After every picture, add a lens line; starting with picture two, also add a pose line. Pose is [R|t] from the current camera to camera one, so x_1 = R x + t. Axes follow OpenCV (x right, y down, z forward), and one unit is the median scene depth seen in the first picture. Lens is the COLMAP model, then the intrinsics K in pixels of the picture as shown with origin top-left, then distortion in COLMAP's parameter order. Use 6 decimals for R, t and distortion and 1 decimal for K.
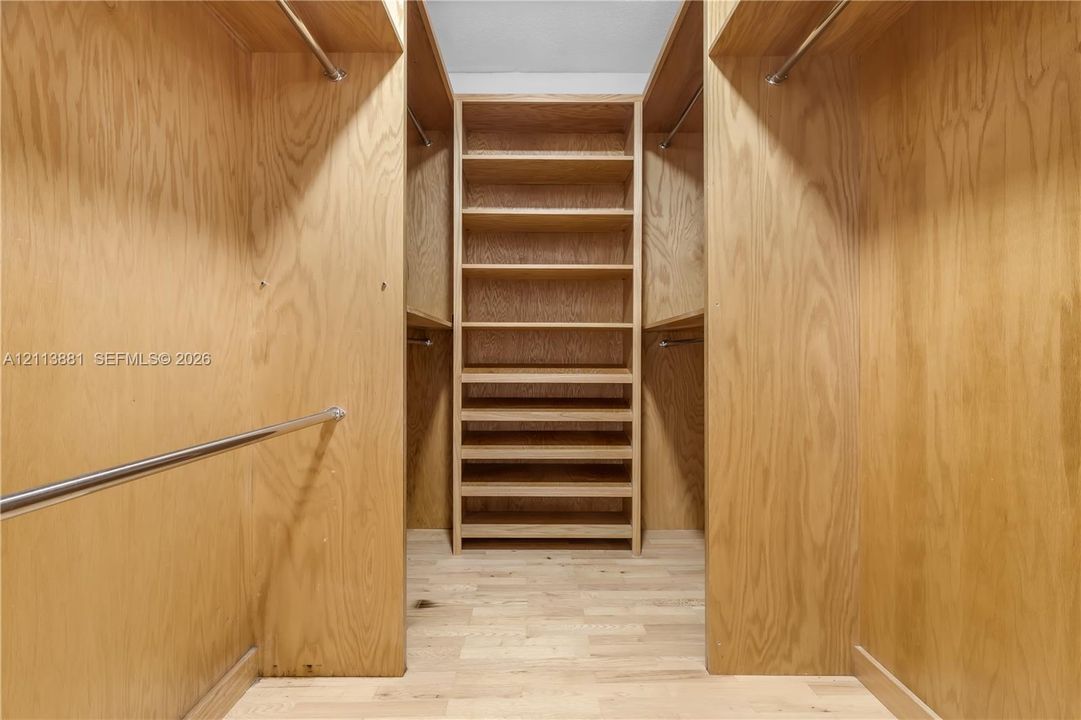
lens RADIAL K [[481.5, 0, 540.2], [0, 481.5, 362.1], [0, 0, 1]] dist [0.002200, 0.000041]
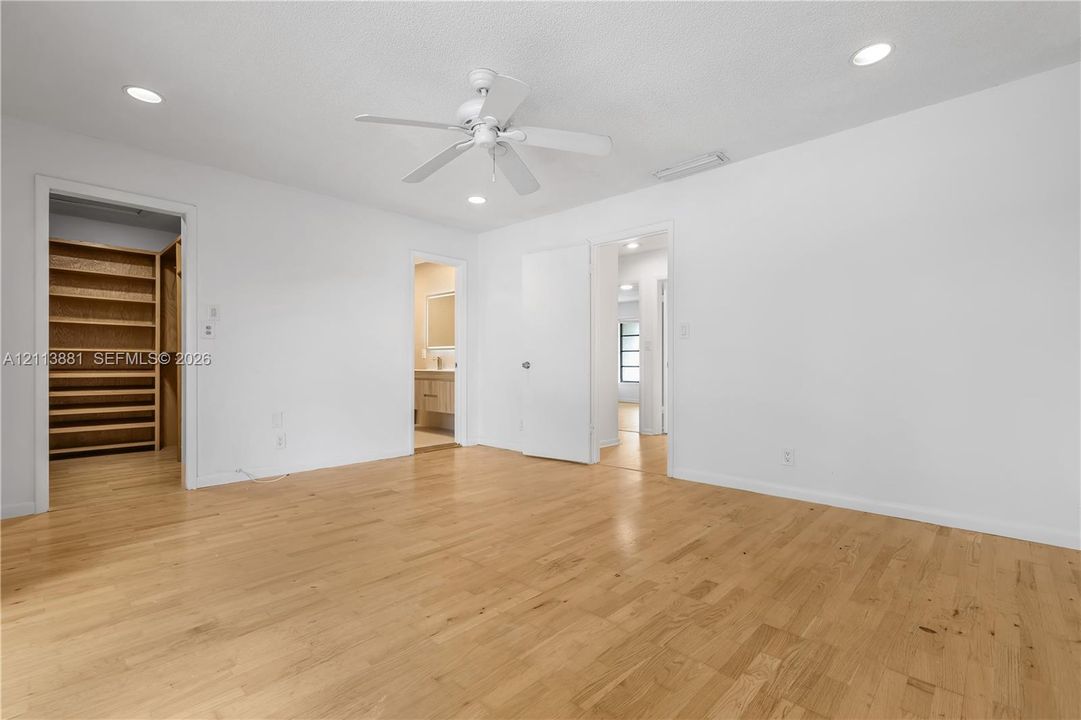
lens RADIAL K [[481.5, 0, 538.5], [0, 481.5, 362.7], [0, 0, 1]] dist [0.002200, 0.000041]
pose [[0.697823, 0.001003, 0.716270, -0.172982], [0.003611, 0.999981, -0.004919, -0.006379], [-0.716261, 0.006019, 0.697806, -1.847462]]
